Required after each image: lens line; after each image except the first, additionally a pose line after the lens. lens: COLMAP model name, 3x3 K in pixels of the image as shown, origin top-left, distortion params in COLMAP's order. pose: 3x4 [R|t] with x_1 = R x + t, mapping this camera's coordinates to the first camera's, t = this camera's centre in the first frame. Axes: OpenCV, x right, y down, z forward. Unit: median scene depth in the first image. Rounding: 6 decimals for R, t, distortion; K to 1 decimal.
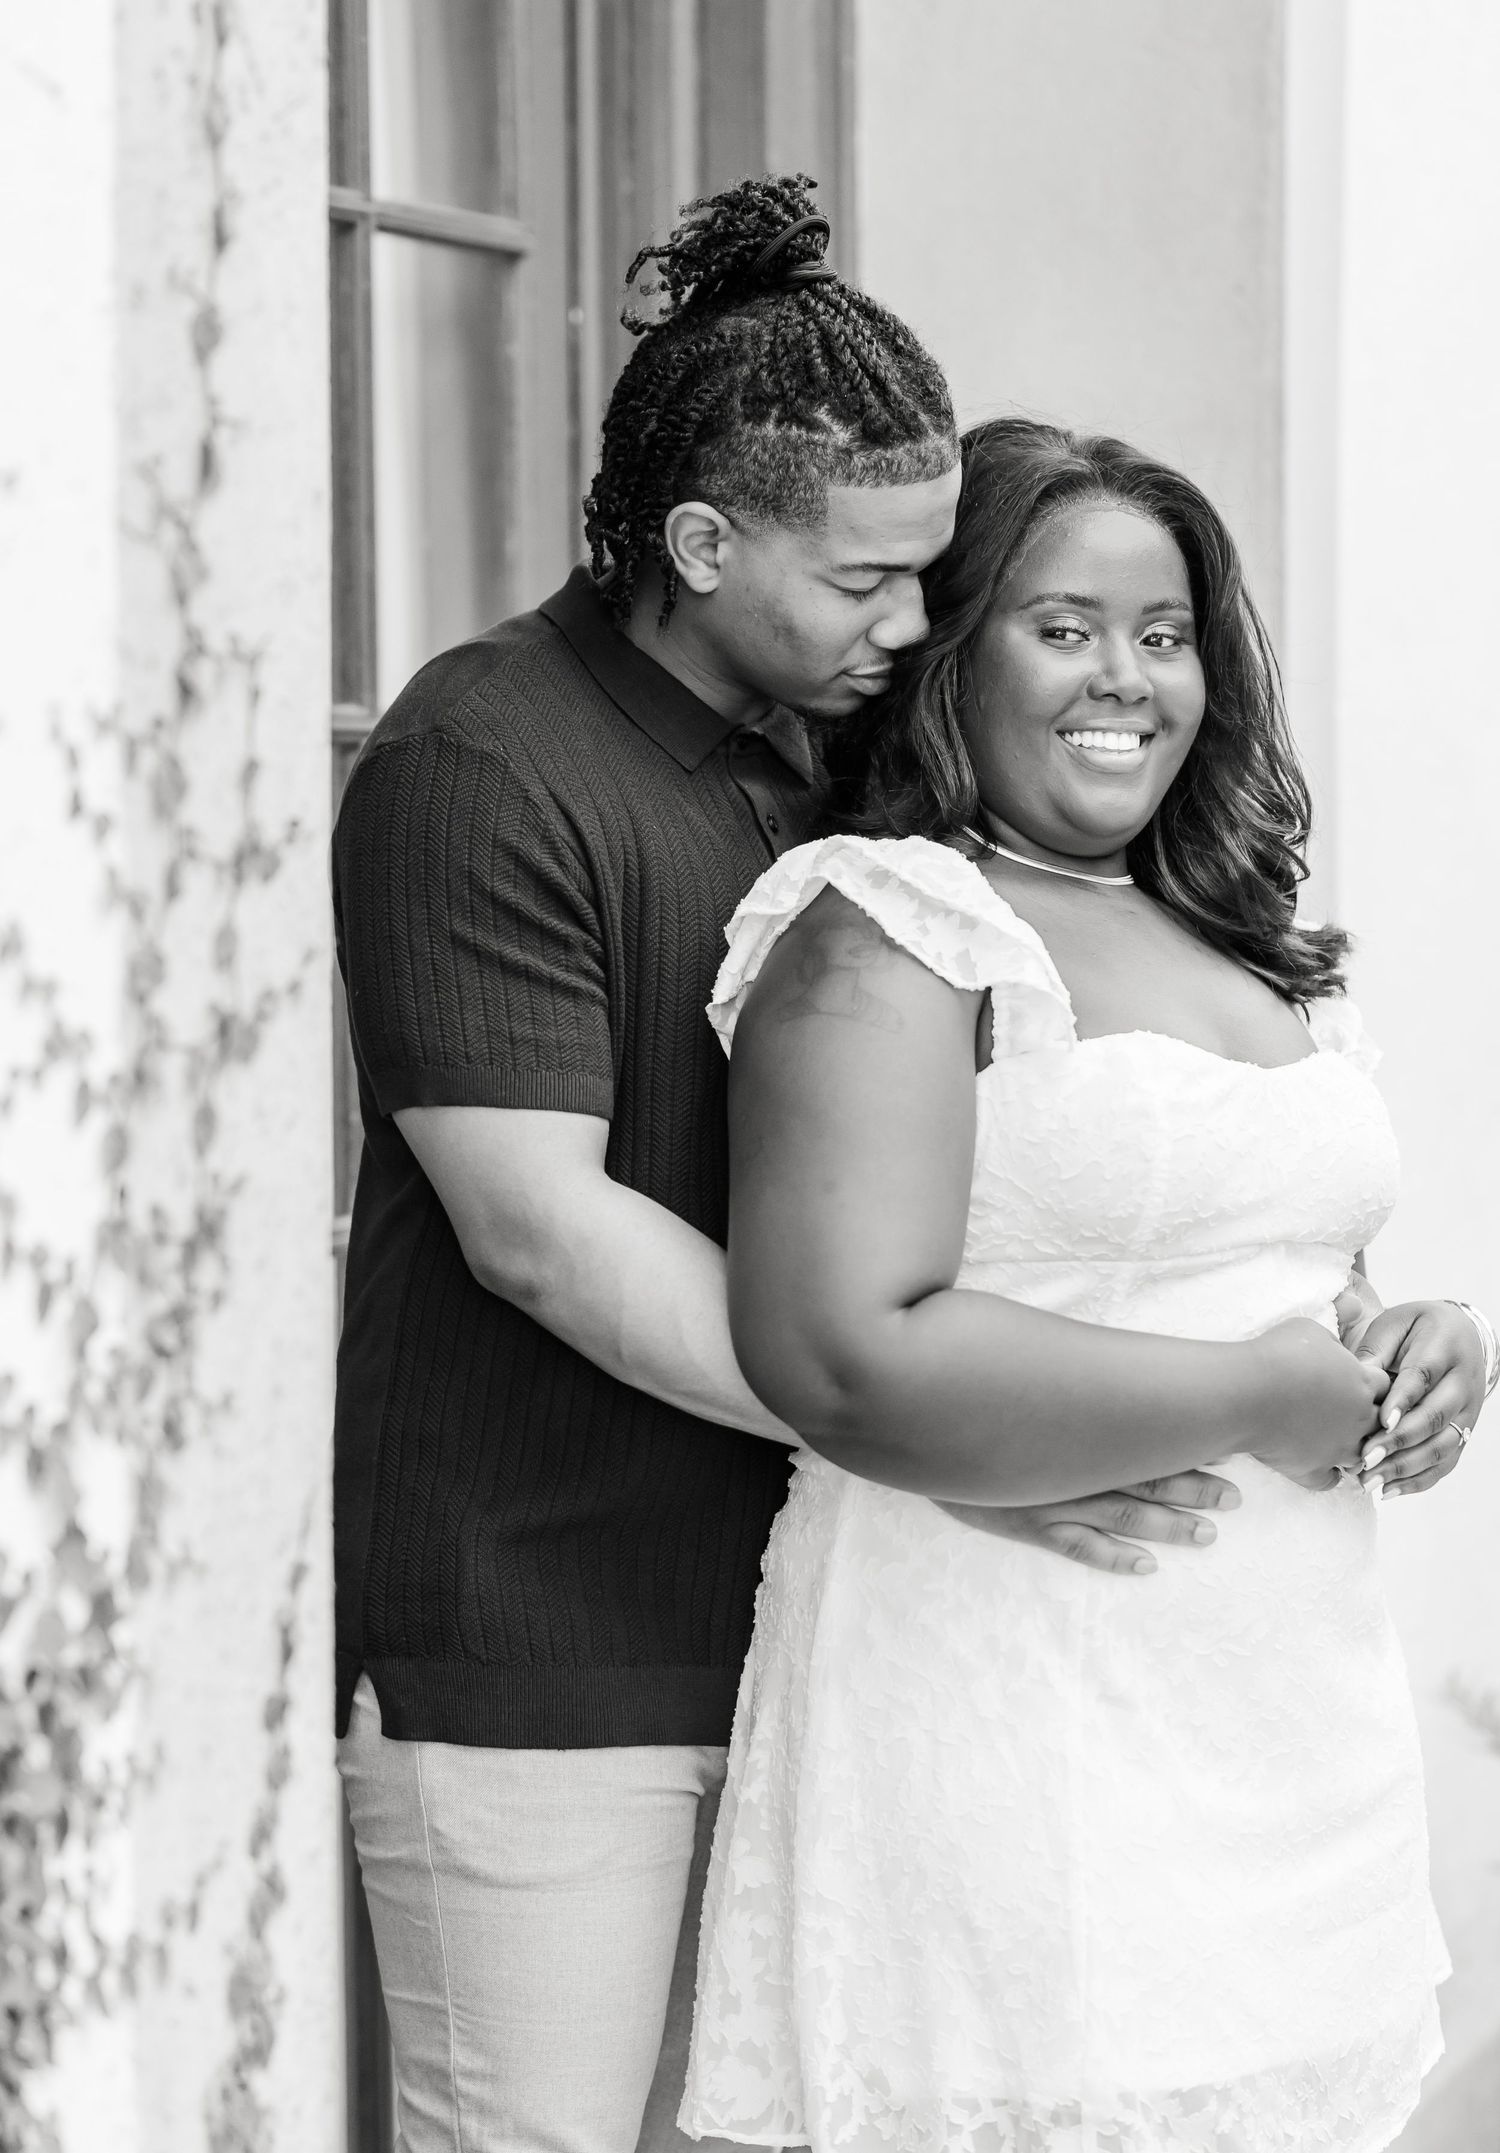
lens RADIAL K [[6060.8, 0, 746.8], [0, 6060.8, 1085.1], [0, 0, 1]] dist [-0.026268, 0.000000]
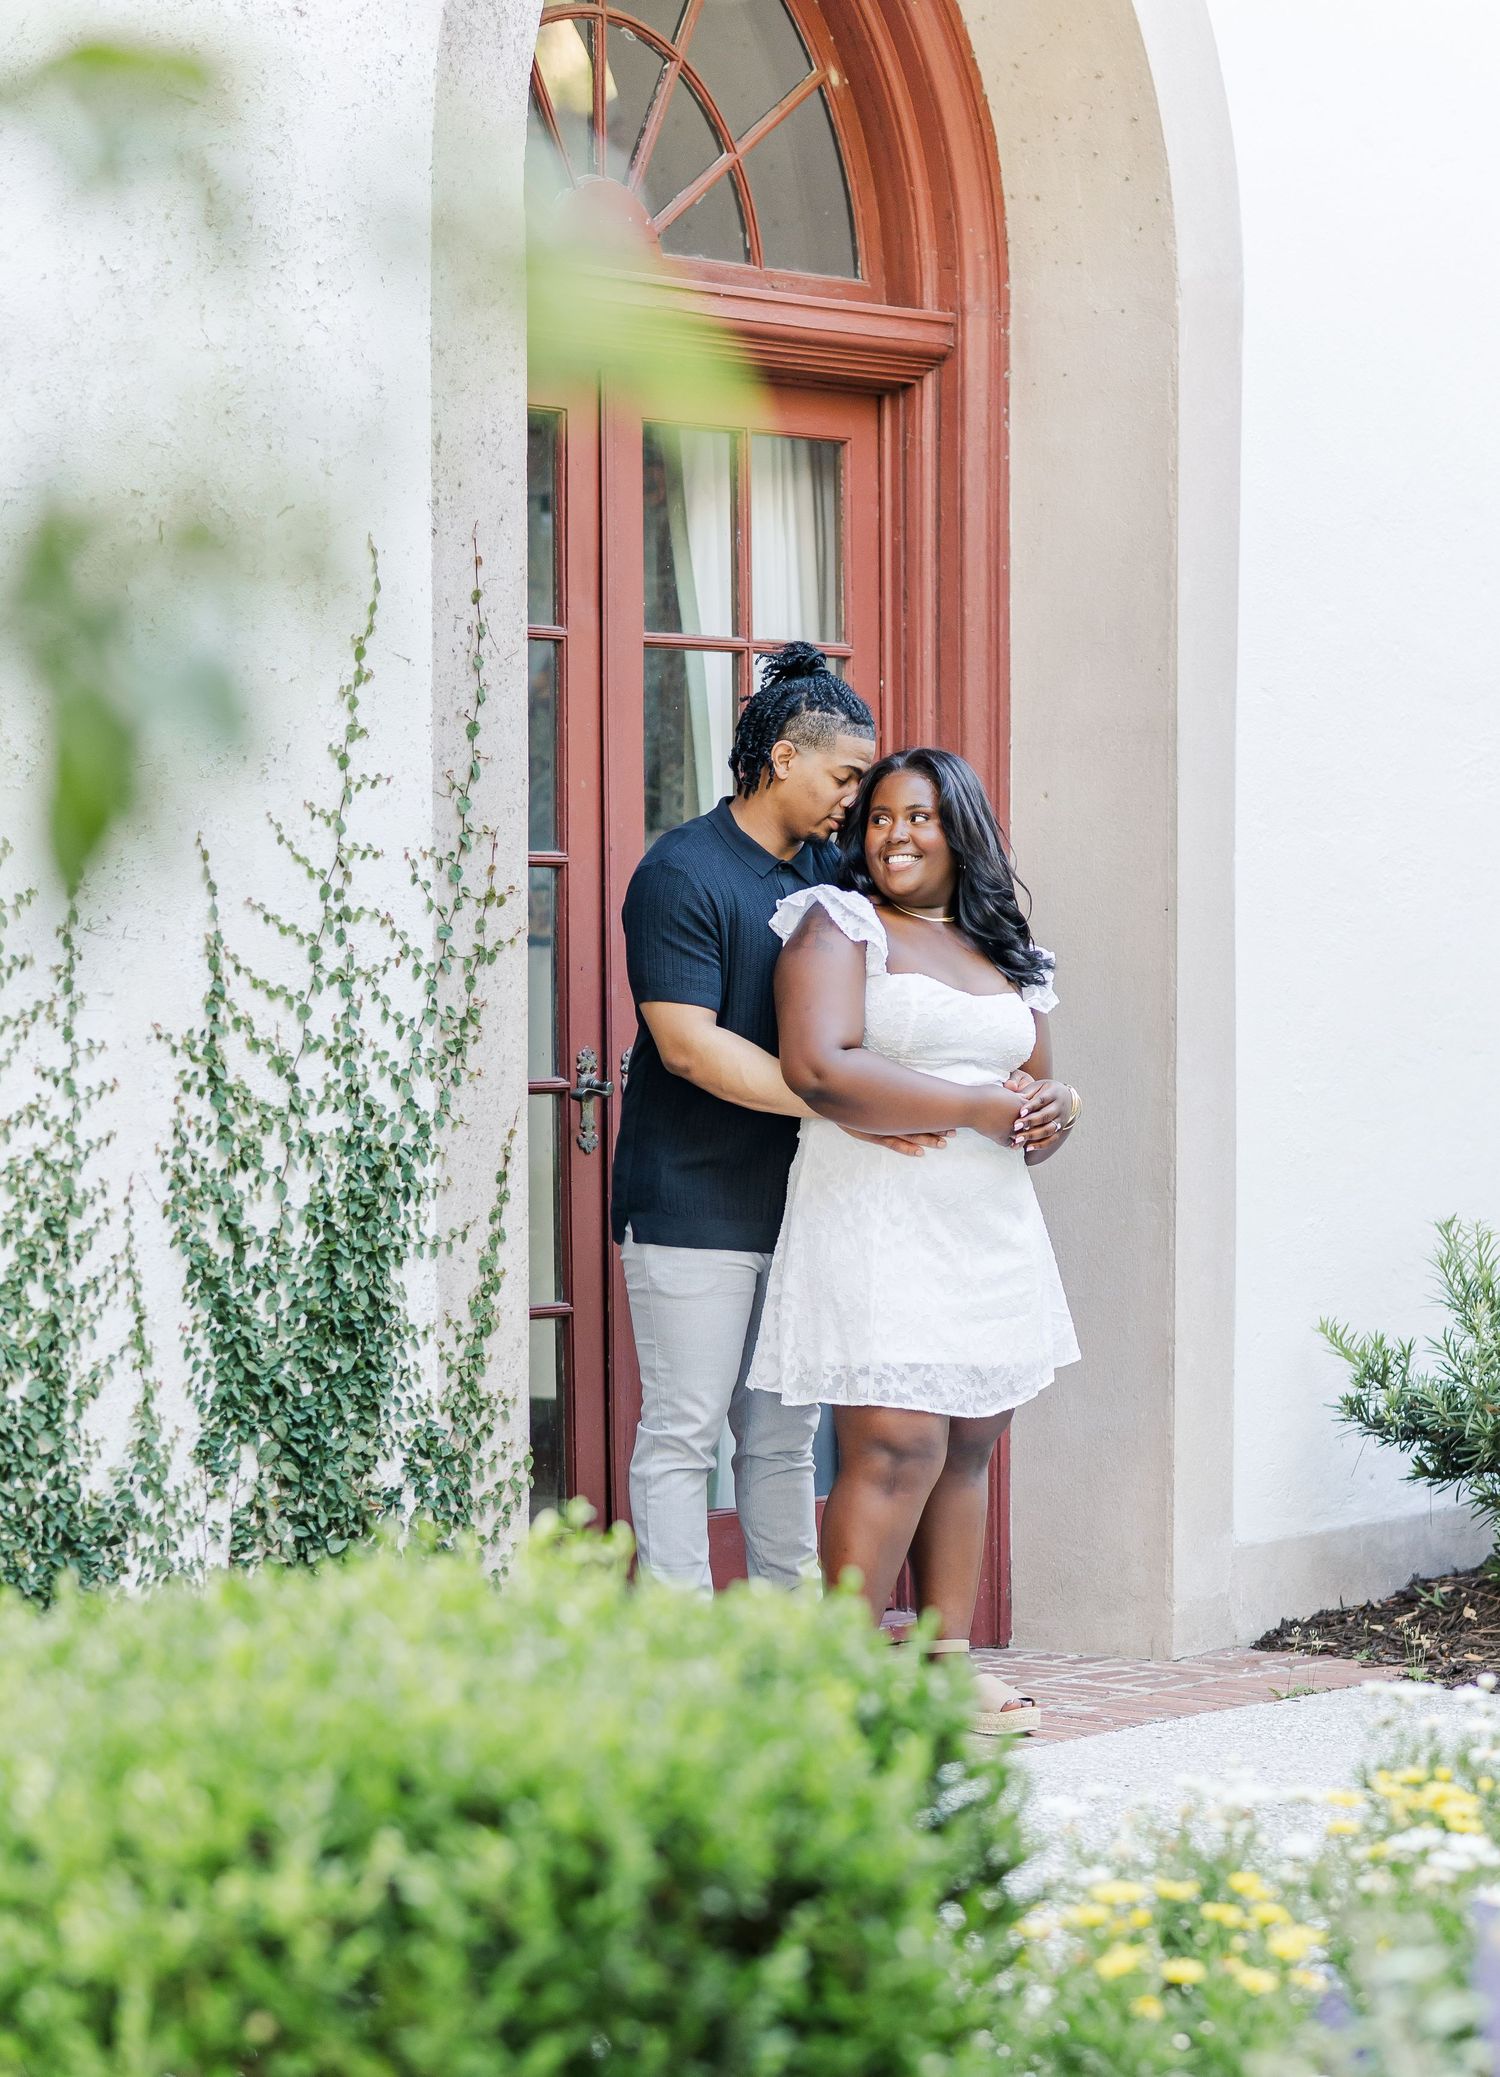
lens RADIAL K [[6081.4, 0, 750.4], [0, 6081.4, 1044.2], [0, 0, 1]] dist [-0.046094, 0.000000]
pose [[0.962119, 0.004419, -0.272596, 0.911552], [-0.014632, 0.999265, -0.035444, 0.148657], [0.272239, 0.038090, 0.961476, -1.991315]]
